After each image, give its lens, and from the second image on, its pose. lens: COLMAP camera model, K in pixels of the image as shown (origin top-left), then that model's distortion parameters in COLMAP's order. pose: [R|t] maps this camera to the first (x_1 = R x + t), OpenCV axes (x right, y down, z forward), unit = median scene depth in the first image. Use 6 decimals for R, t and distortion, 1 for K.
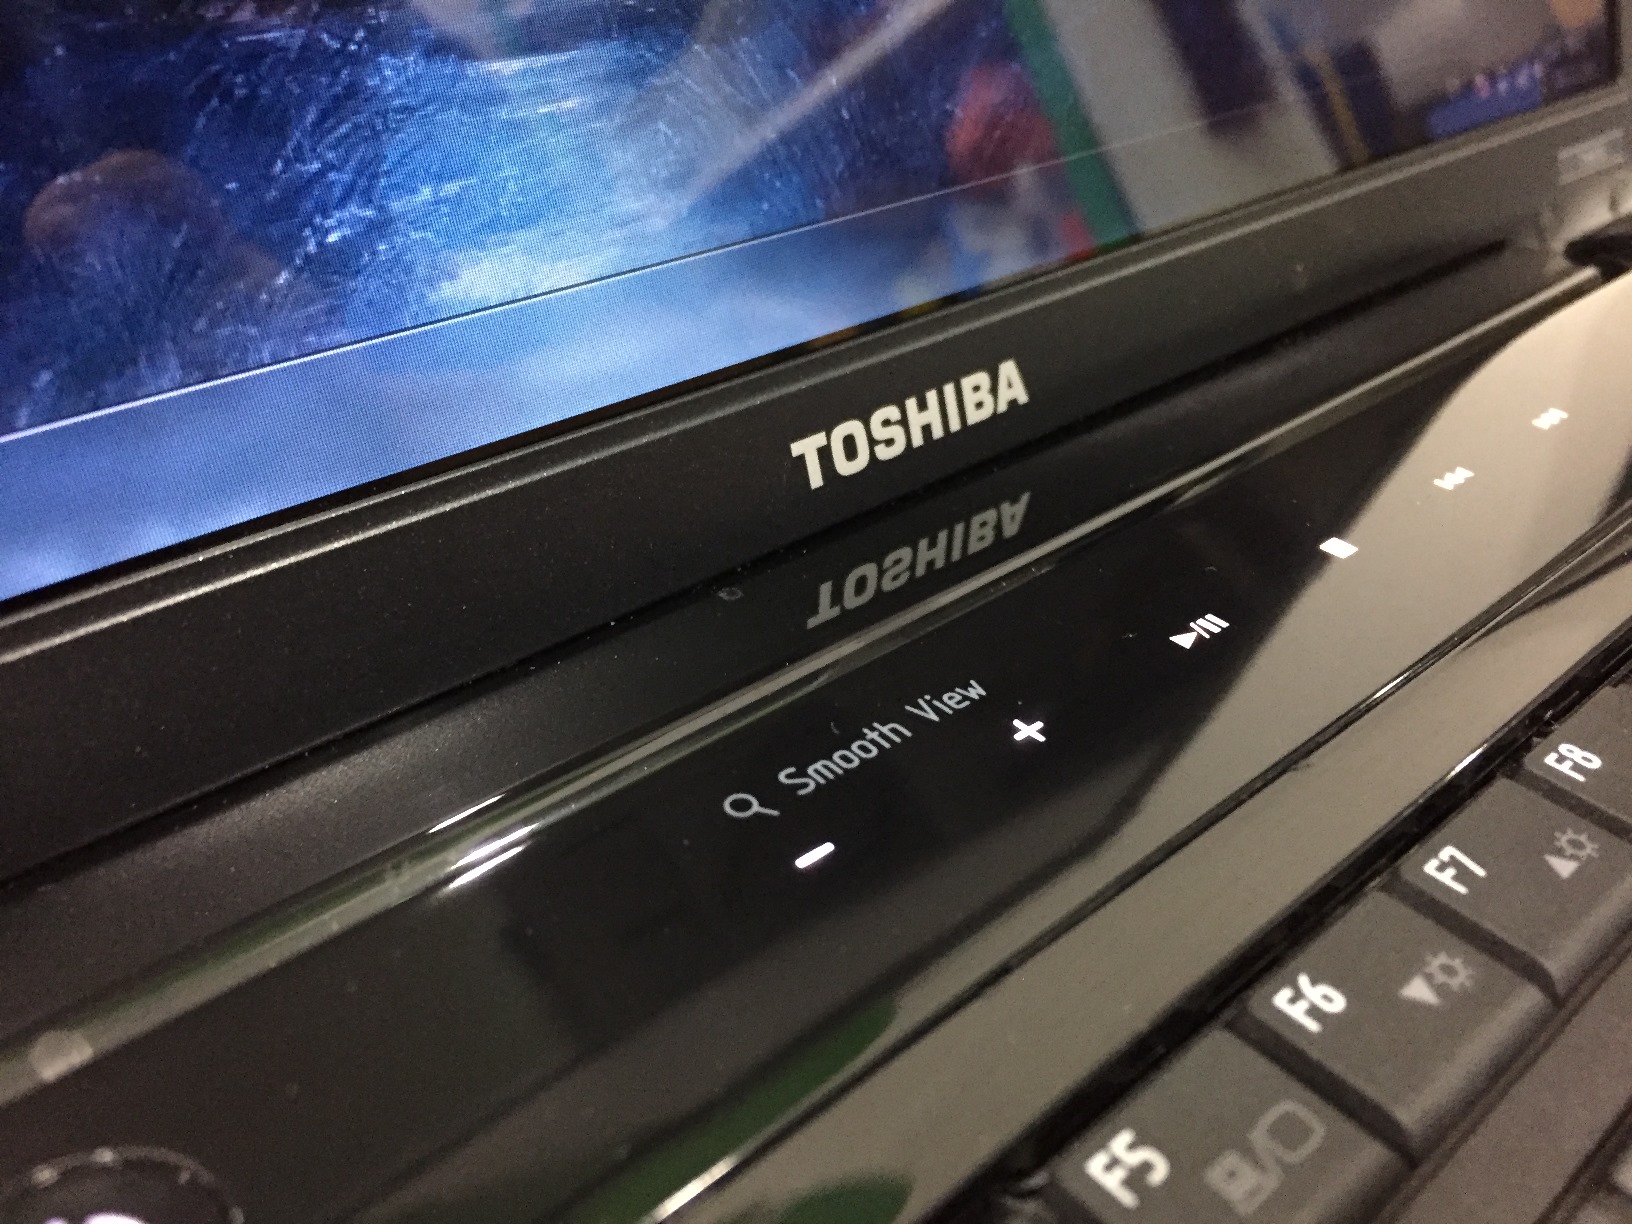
lens RADIAL K [[1424.0, 0, 822.3], [0, 1424.0, 612.7], [0, 0, 1]] dist [0.066799, -0.160487]
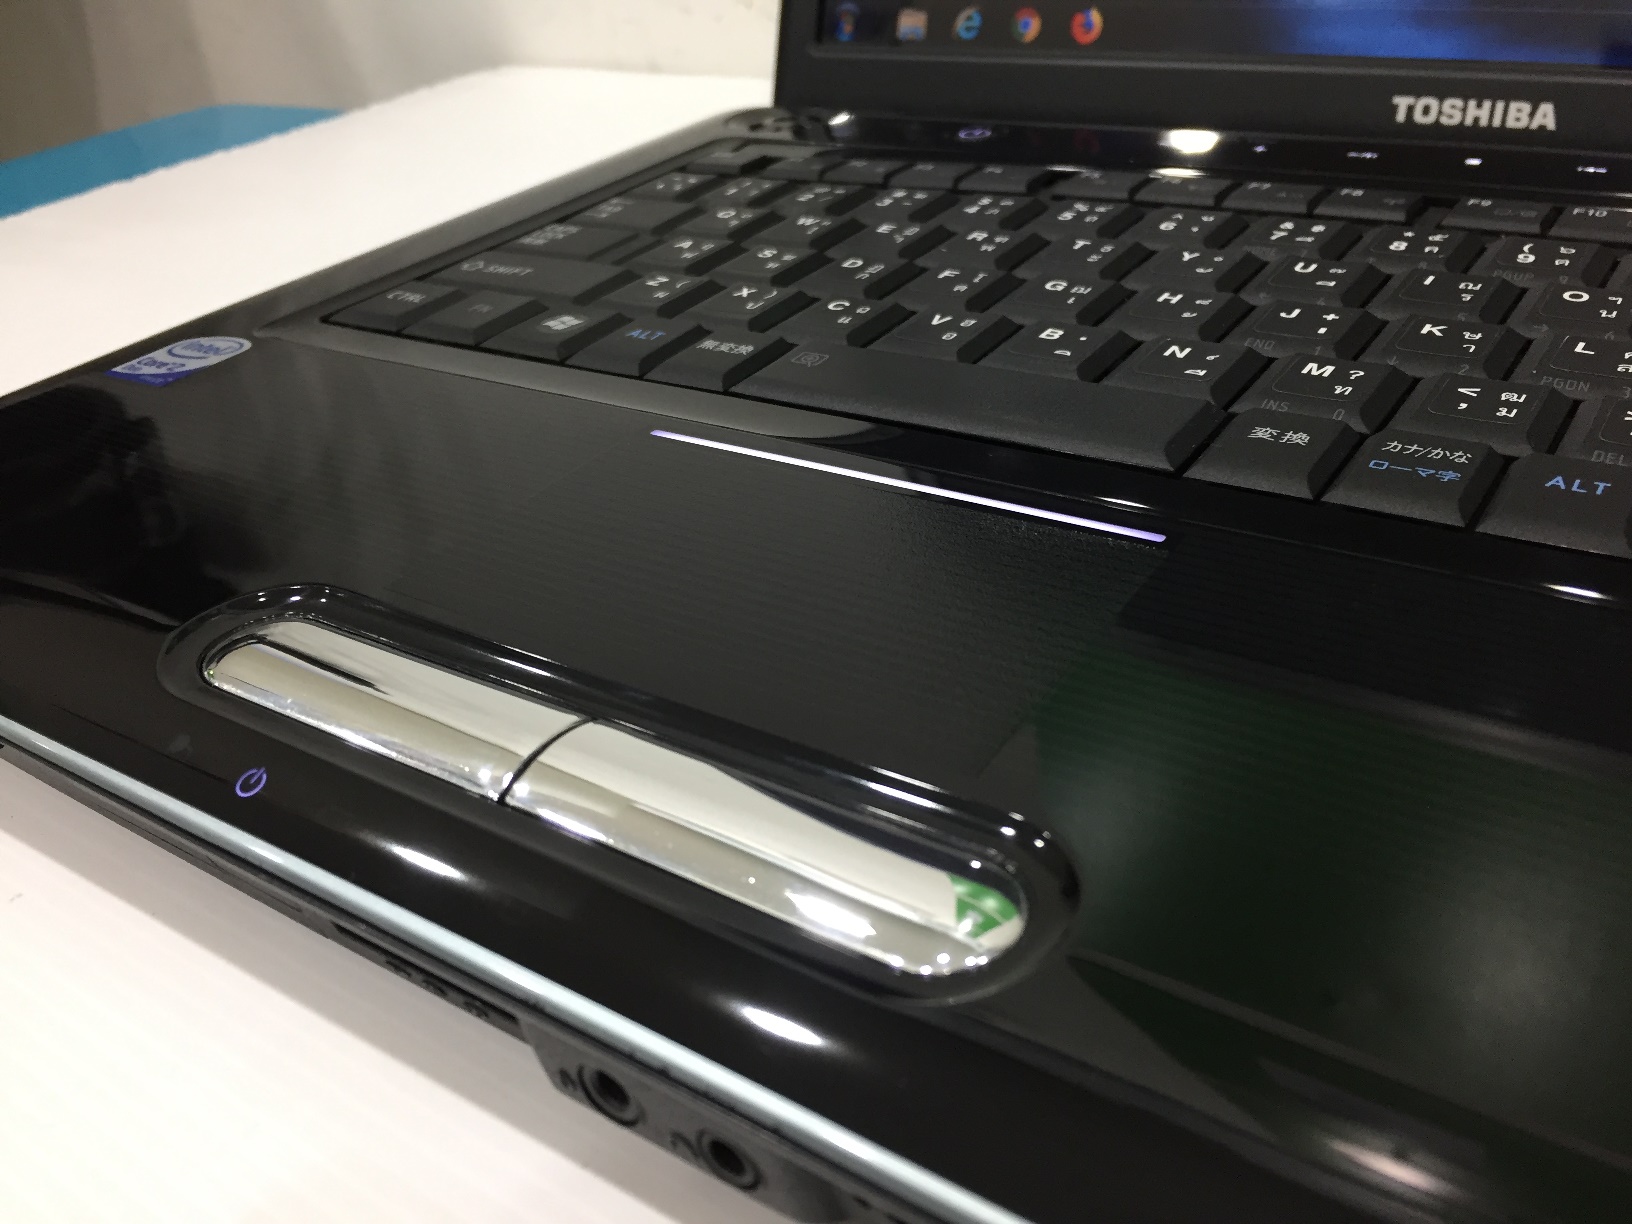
lens RADIAL K [[1424.0, 0, 822.3], [0, 1424.0, 612.7], [0, 0, 1]] dist [0.066799, -0.160487]
pose [[0.232055, 0.458587, -0.857816, 1.975909], [-0.443584, 0.834741, 0.326253, 0.213115], [0.865670, 0.304805, 0.397128, -0.415114]]
